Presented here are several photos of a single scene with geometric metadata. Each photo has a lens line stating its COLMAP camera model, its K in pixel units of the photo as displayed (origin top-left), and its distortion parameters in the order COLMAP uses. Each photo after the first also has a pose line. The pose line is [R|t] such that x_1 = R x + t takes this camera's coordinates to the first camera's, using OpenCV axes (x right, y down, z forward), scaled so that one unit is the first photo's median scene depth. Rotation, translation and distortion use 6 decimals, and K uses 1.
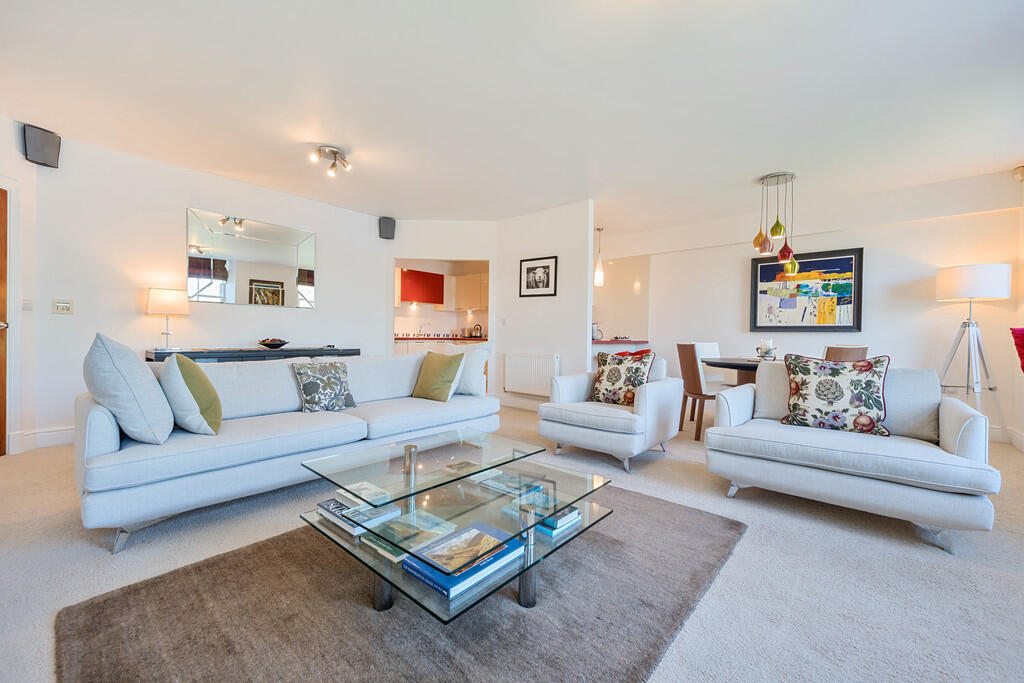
lens RADIAL K [[414.4, 0, 514.1], [0, 414.4, 335.6], [0, 0, 1]] dist [-0.001241, 0.000070]
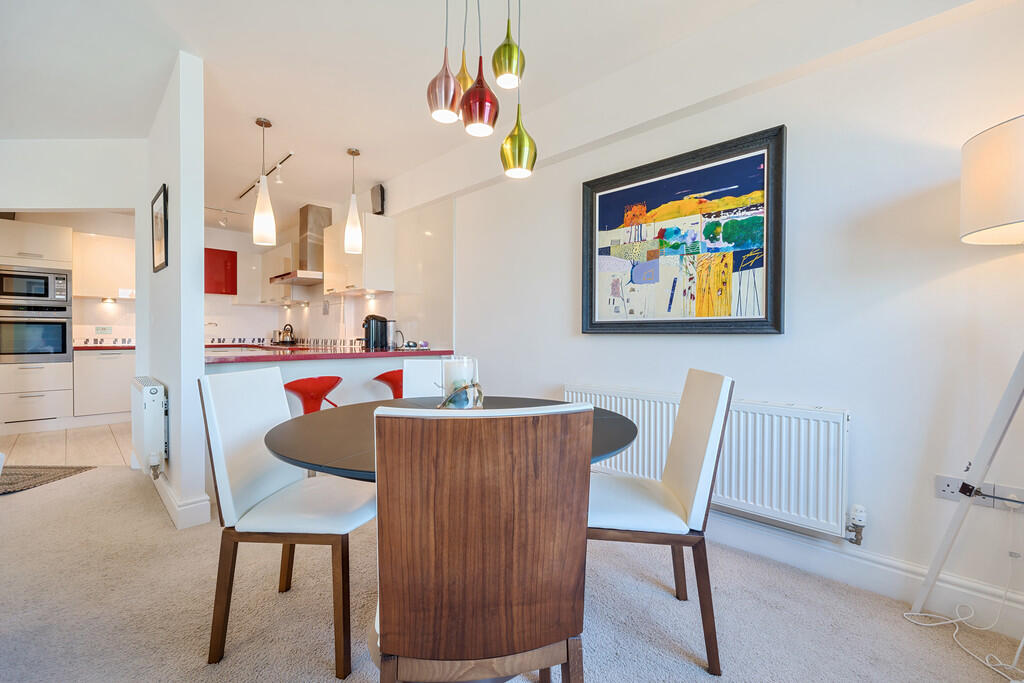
lens RADIAL K [[447.4, 0, 513.6], [0, 447.4, 339.0], [0, 0, 1]] dist [0.002226, 0.000051]
pose [[0.998514, -0.009895, -0.053581, 0.554167], [0.010387, 0.999906, 0.008910, -0.009384], [0.053488, -0.009454, 0.998524, 0.504288]]
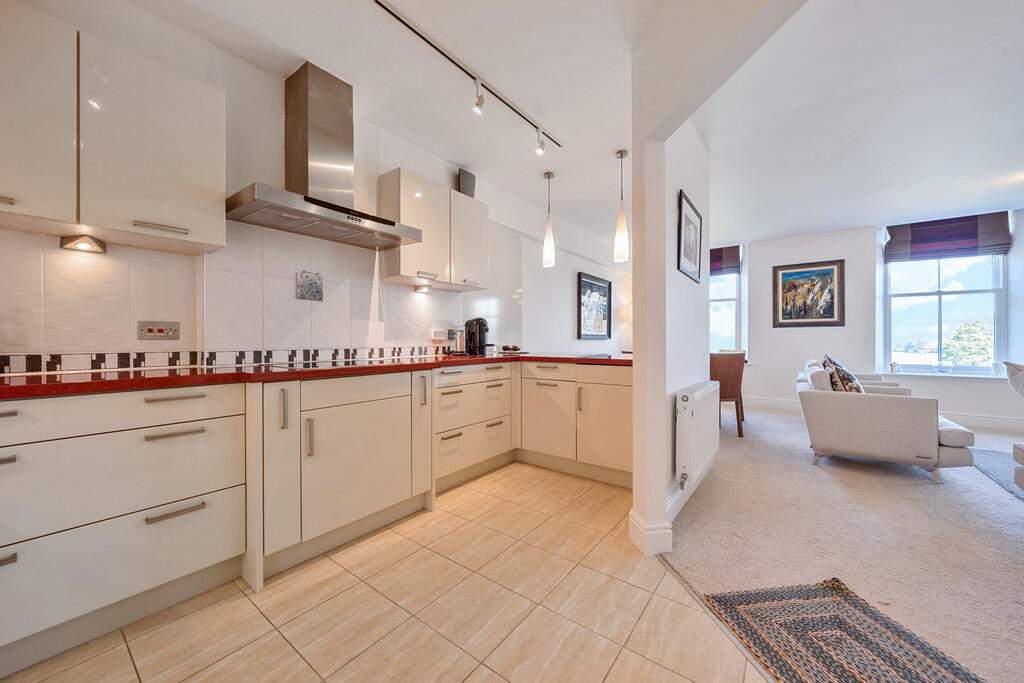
lens RADIAL K [[376.7, 0, 518.5], [0, 376.7, 341.2], [0, 0, 1]] dist [0.002940, 0.000018]
pose [[-0.088661, -0.016860, 0.995919, -0.392364], [-0.000711, 0.999858, 0.016863, -0.020738], [-0.996062, 0.000787, -0.088661, 1.308671]]
